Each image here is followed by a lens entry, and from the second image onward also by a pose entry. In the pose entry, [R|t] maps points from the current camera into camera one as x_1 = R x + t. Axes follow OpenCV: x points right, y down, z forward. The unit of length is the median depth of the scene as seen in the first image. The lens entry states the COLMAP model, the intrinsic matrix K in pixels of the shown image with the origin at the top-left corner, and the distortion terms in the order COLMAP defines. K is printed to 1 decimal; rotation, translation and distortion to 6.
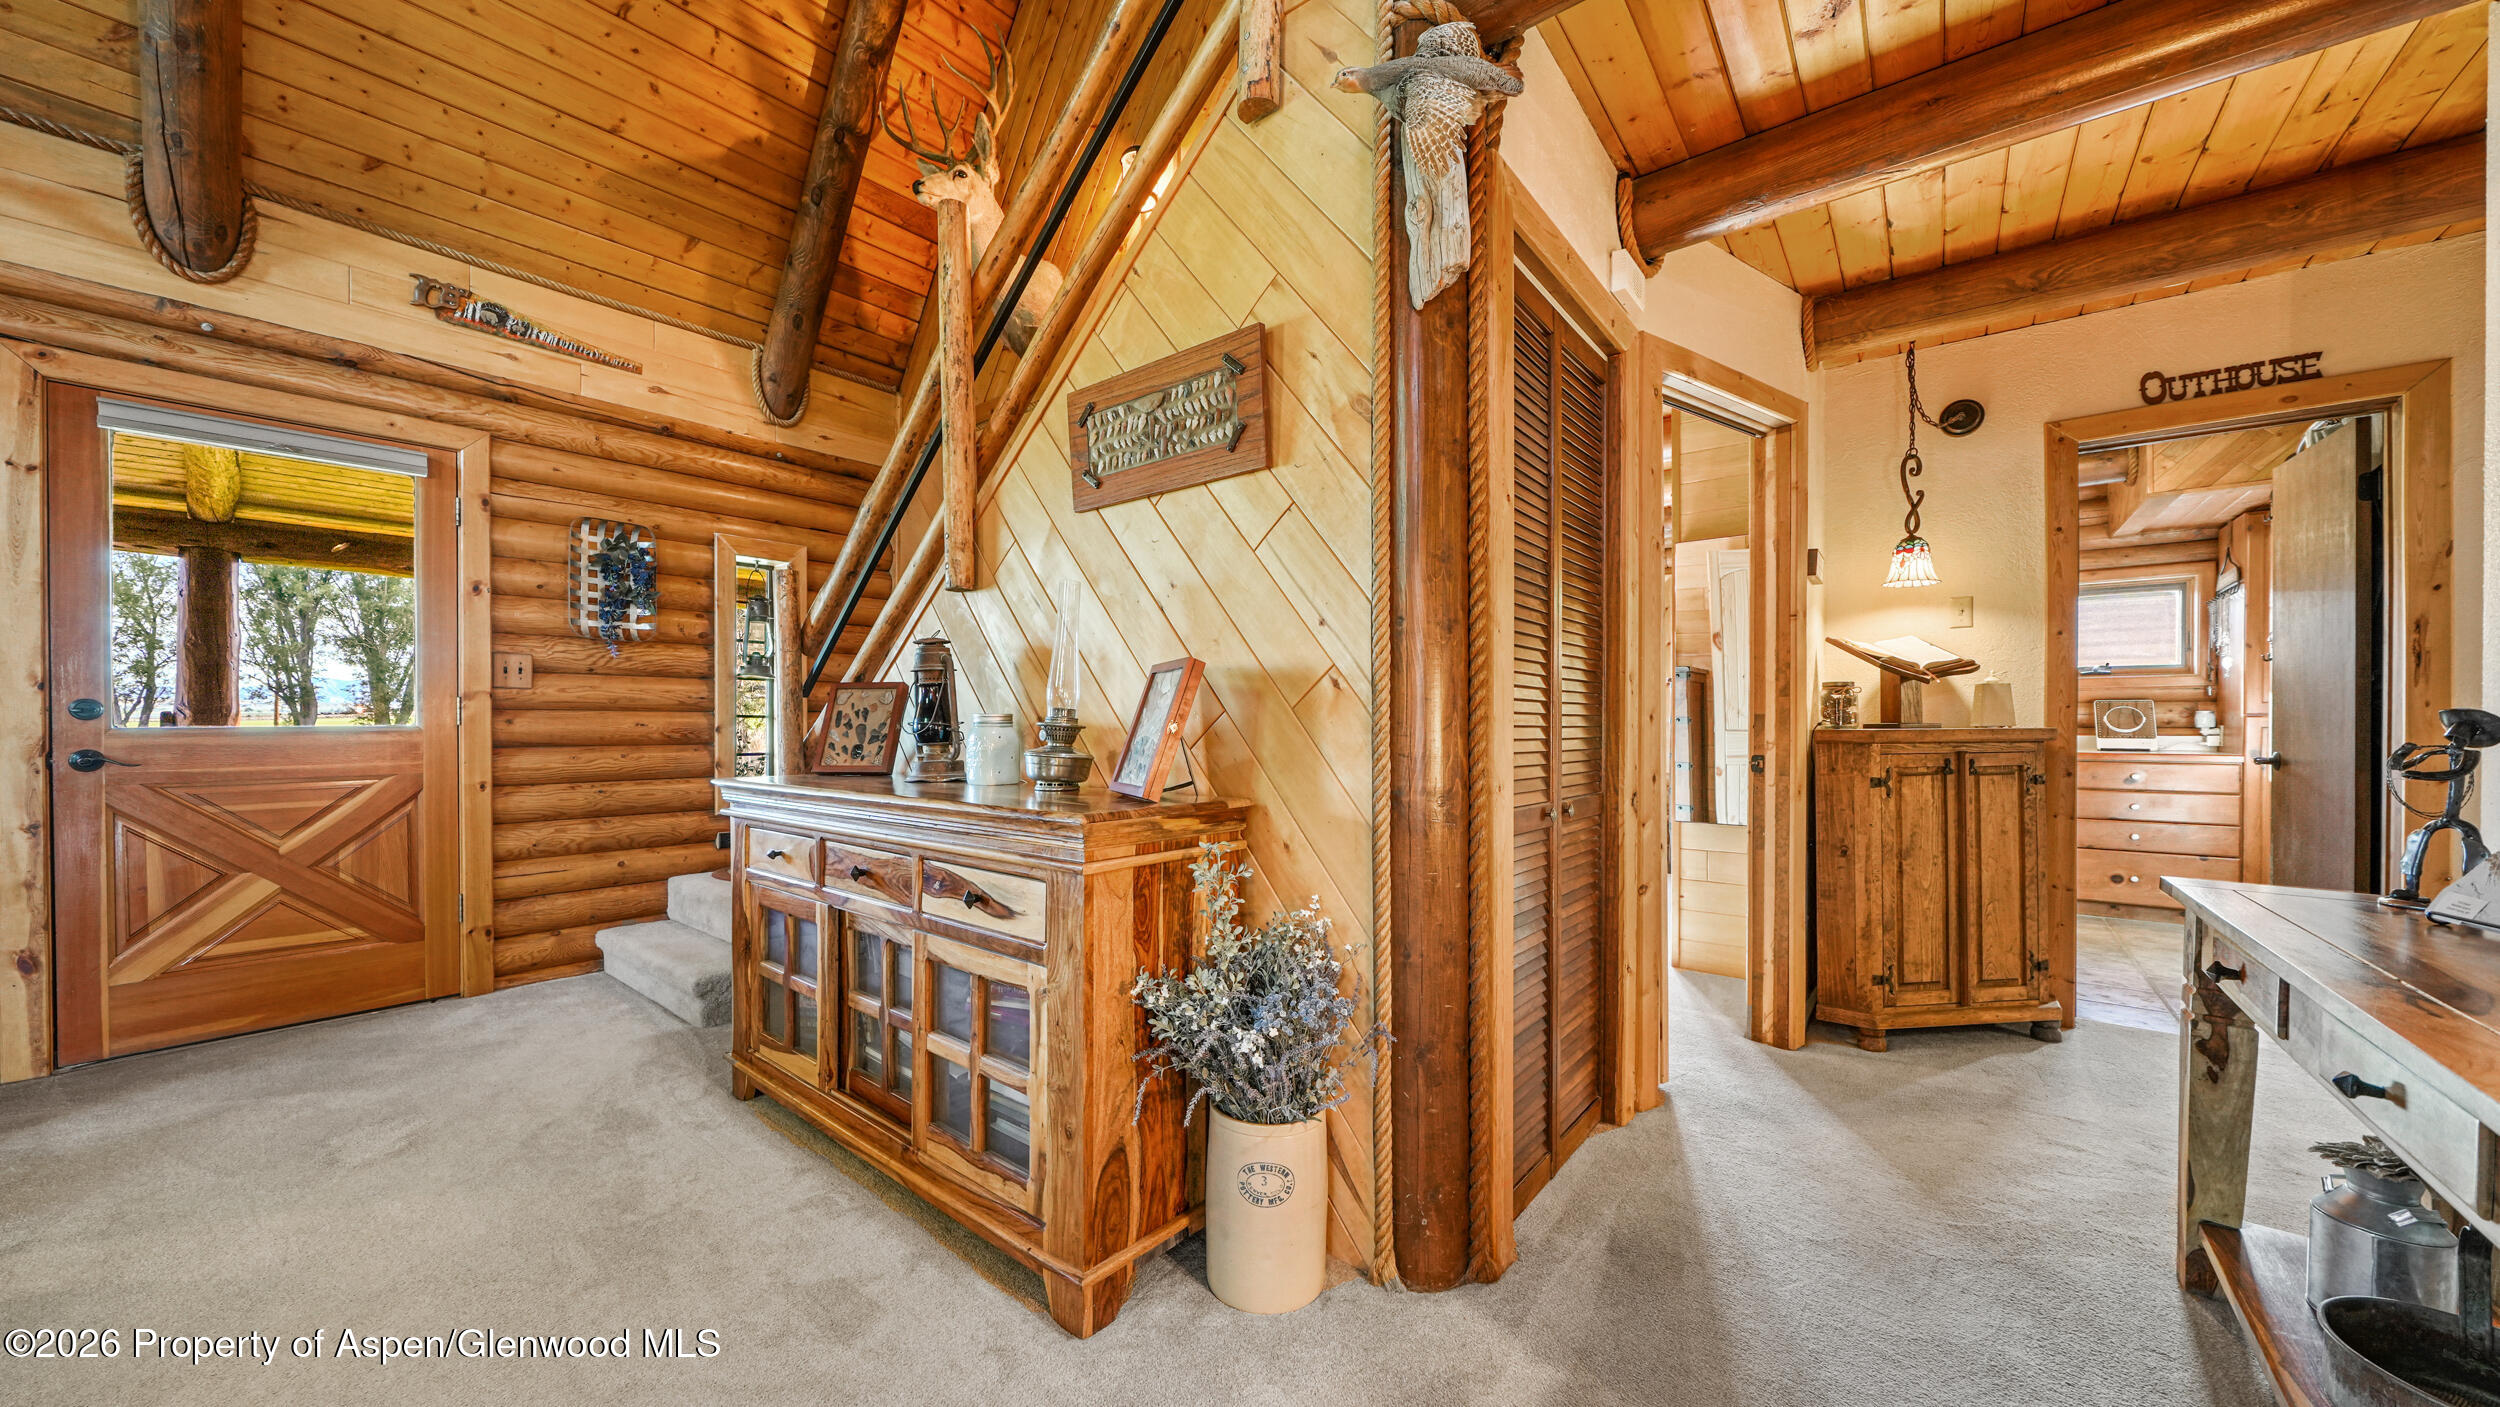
lens RADIAL K [[863.2, 0, 1241.4], [0, 863.2, 725.7], [0, 0, 1]] dist [-0.004044, 0.000288]
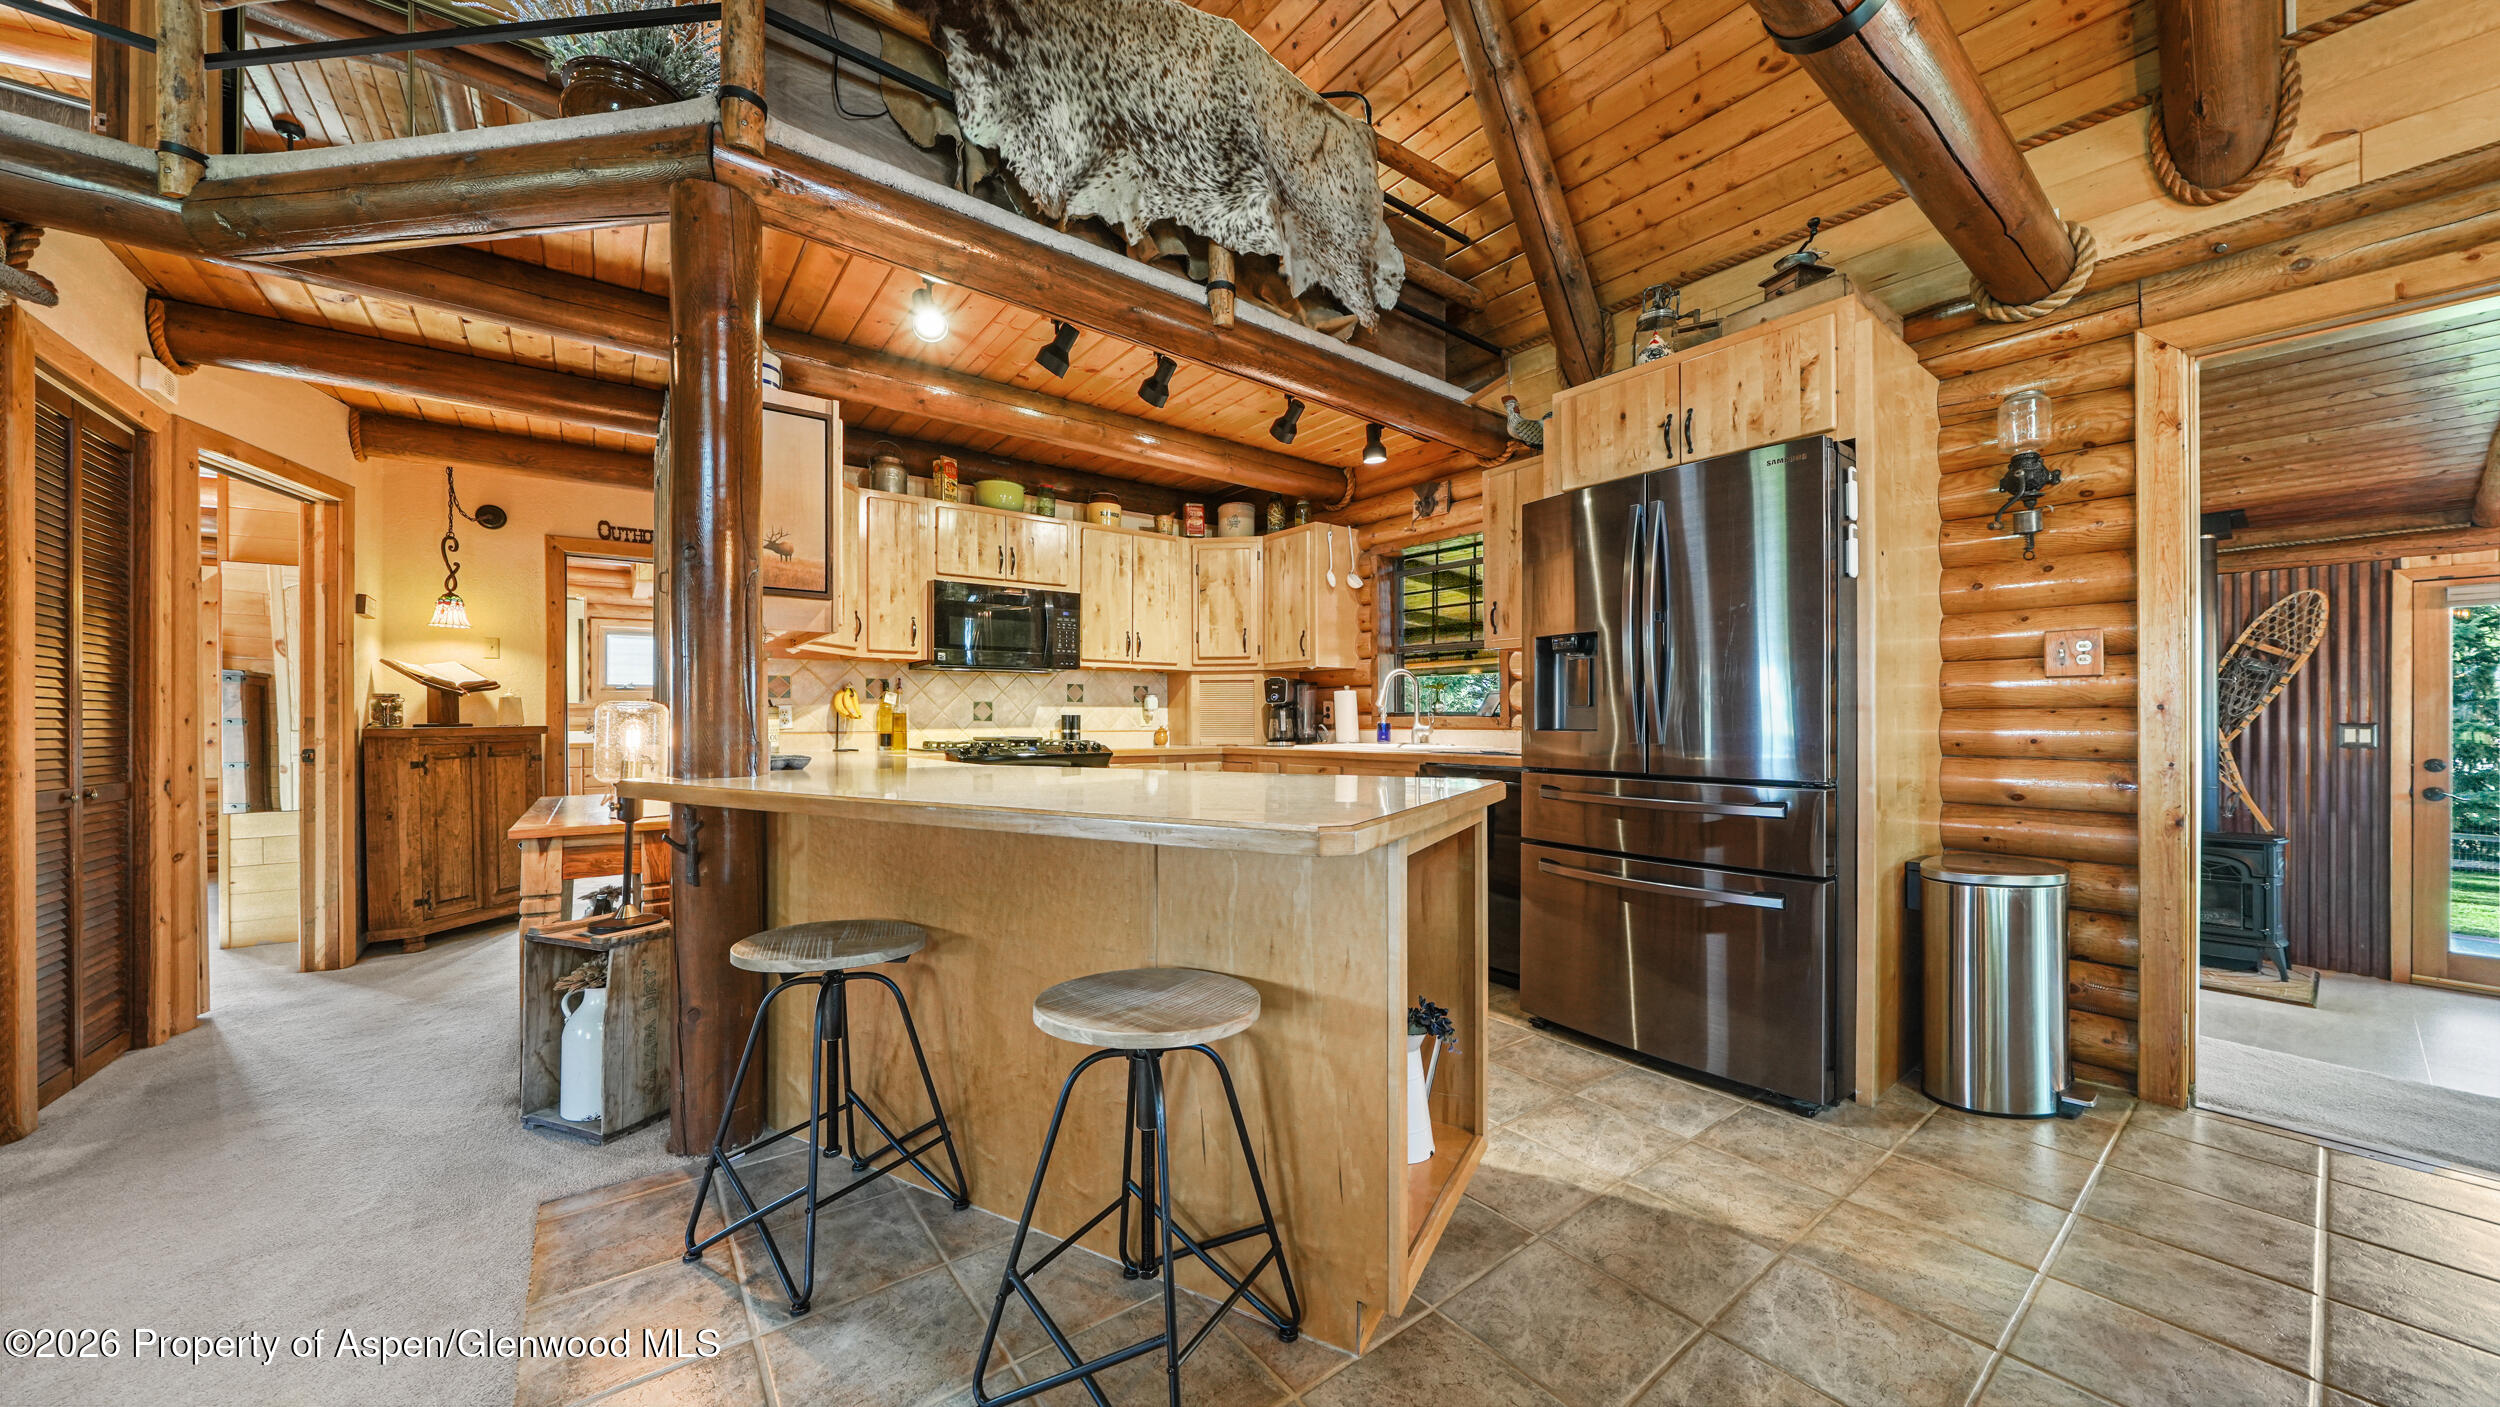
lens RADIAL K [[856.2, 0, 1252.6], [0, 856.2, 718.6], [0, 0, 1]] dist [-0.000687, -0.000040]
pose [[0.237427, -0.000991, 0.971405, -0.312457], [0.007691, 0.999970, -0.000860, 0.000742], [-0.971375, 0.007675, 0.237427, -0.685481]]
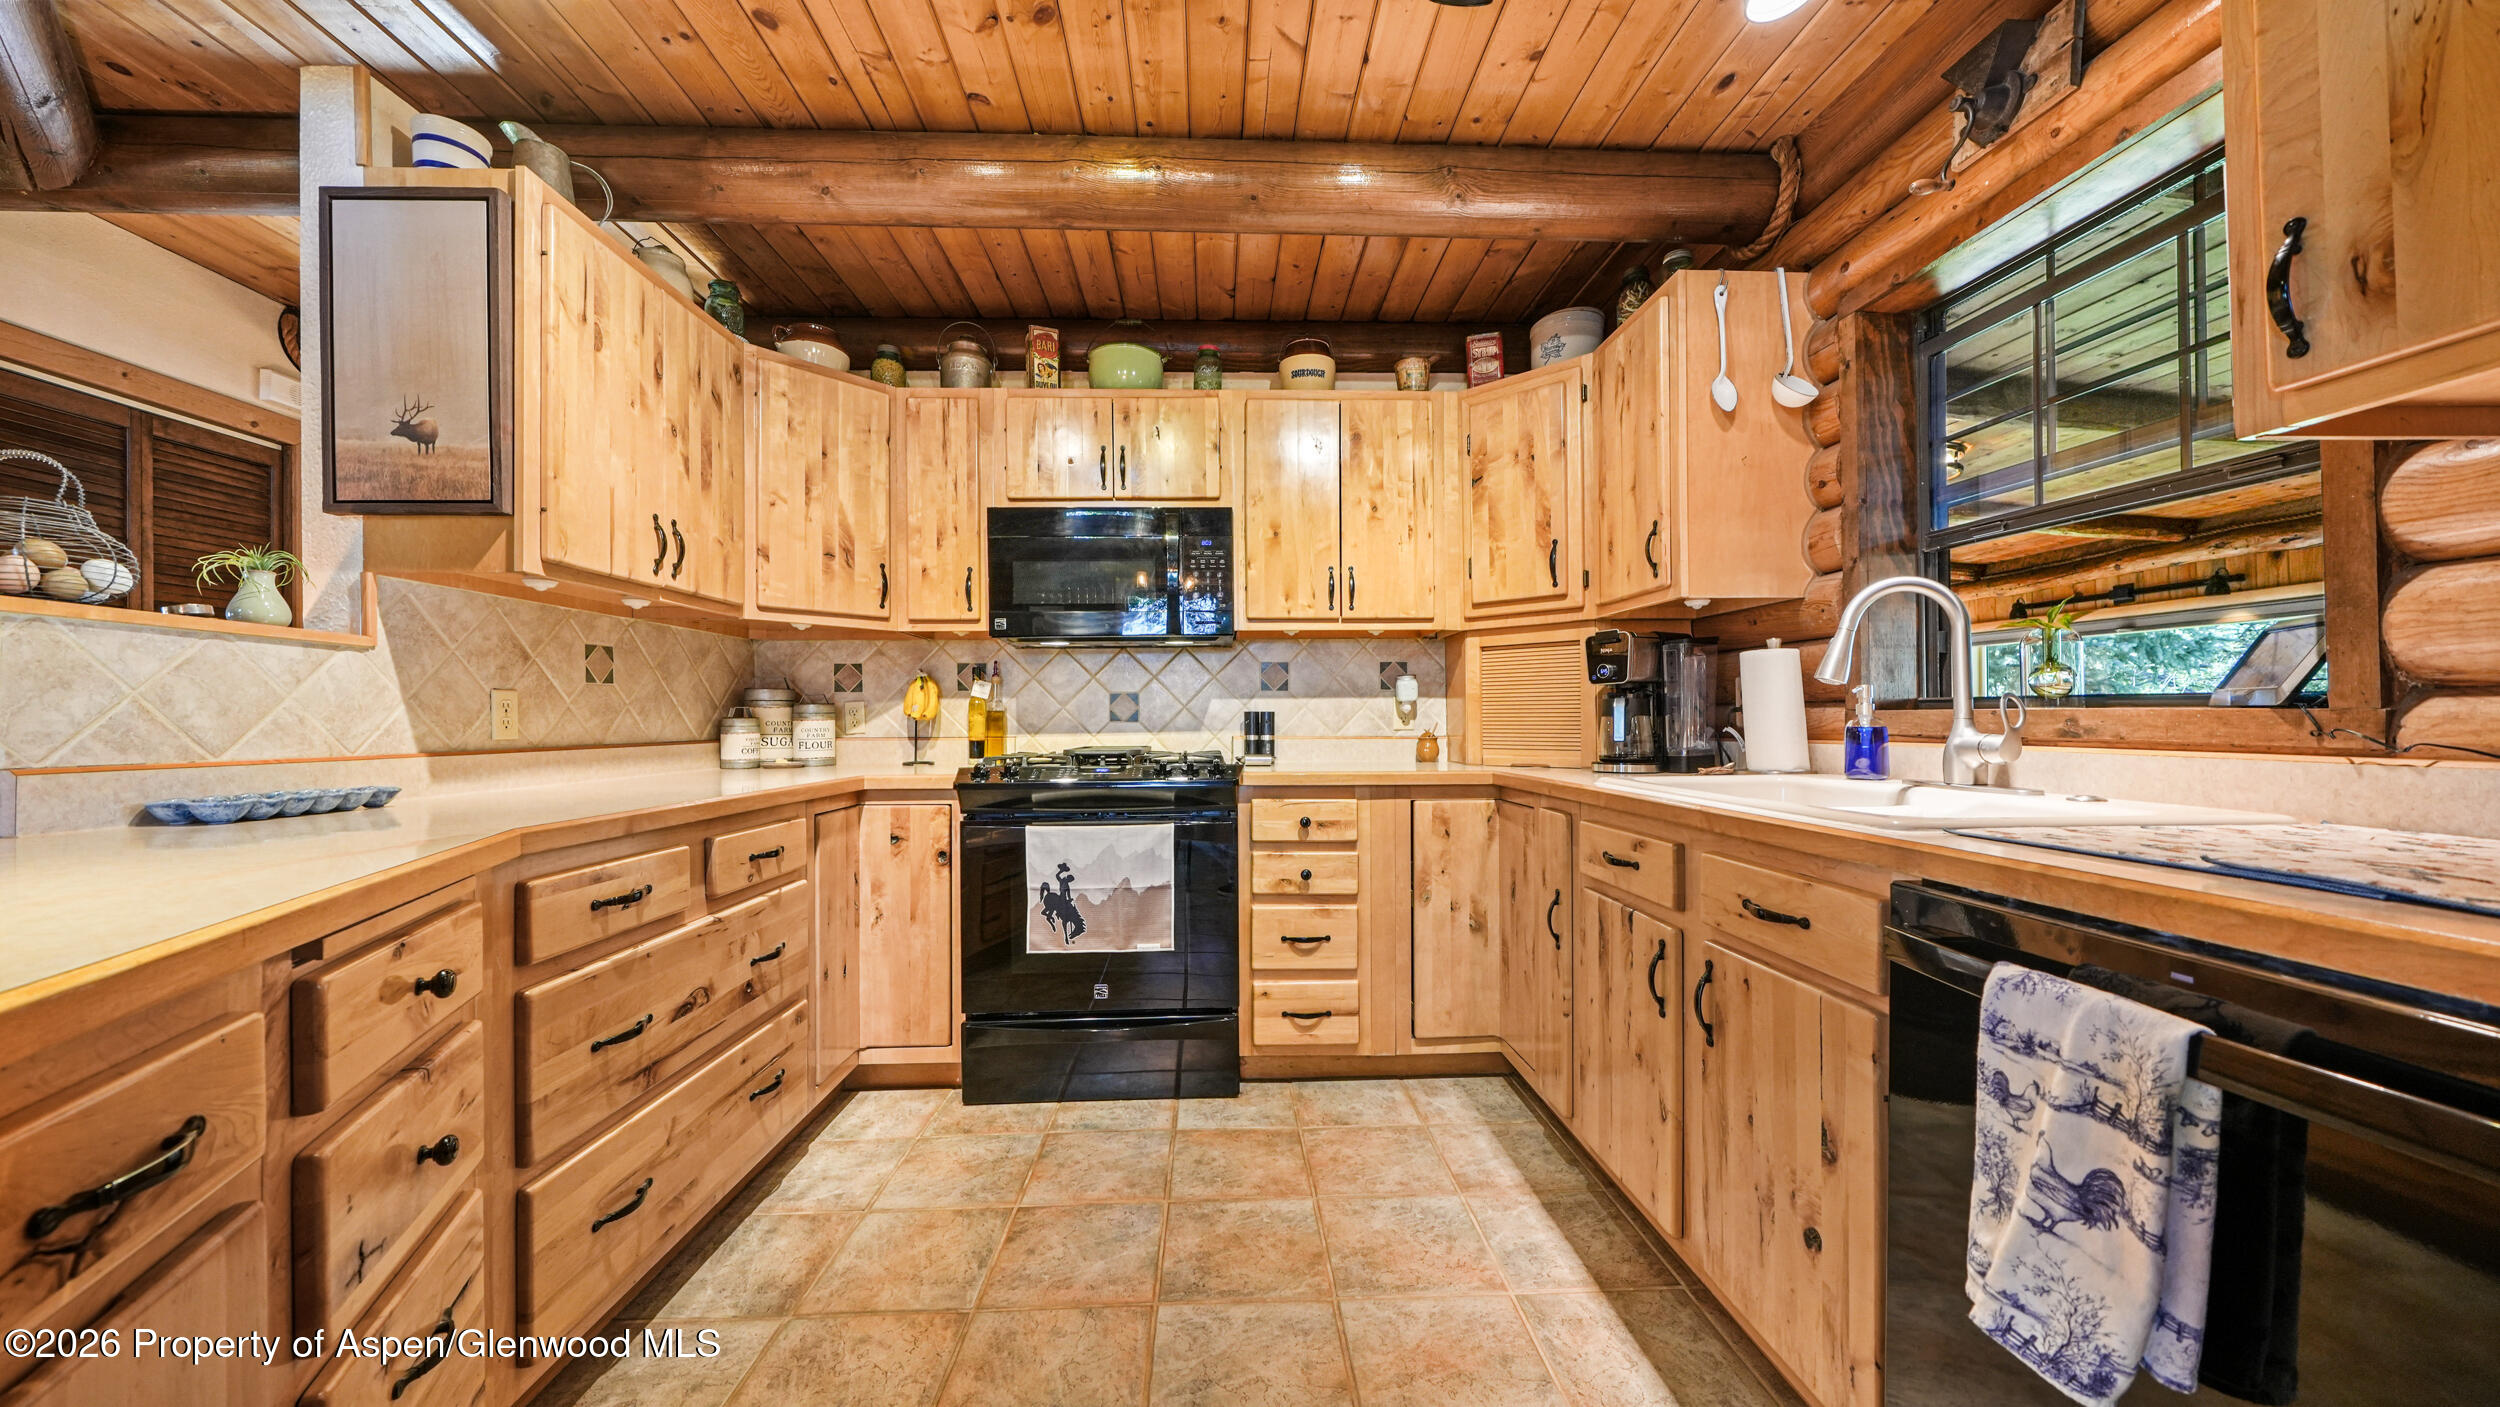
lens RADIAL K [[855.9, 0, 1238.5], [0, 855.9, 717.1], [0, 0, 1]] dist [-0.005667, 0.000275]
pose [[0.756510, -0.007271, 0.653942, 0.531319], [0.012179, 0.999921, -0.002972, -0.000859], [-0.653869, 0.010213, 0.756539, -0.714910]]
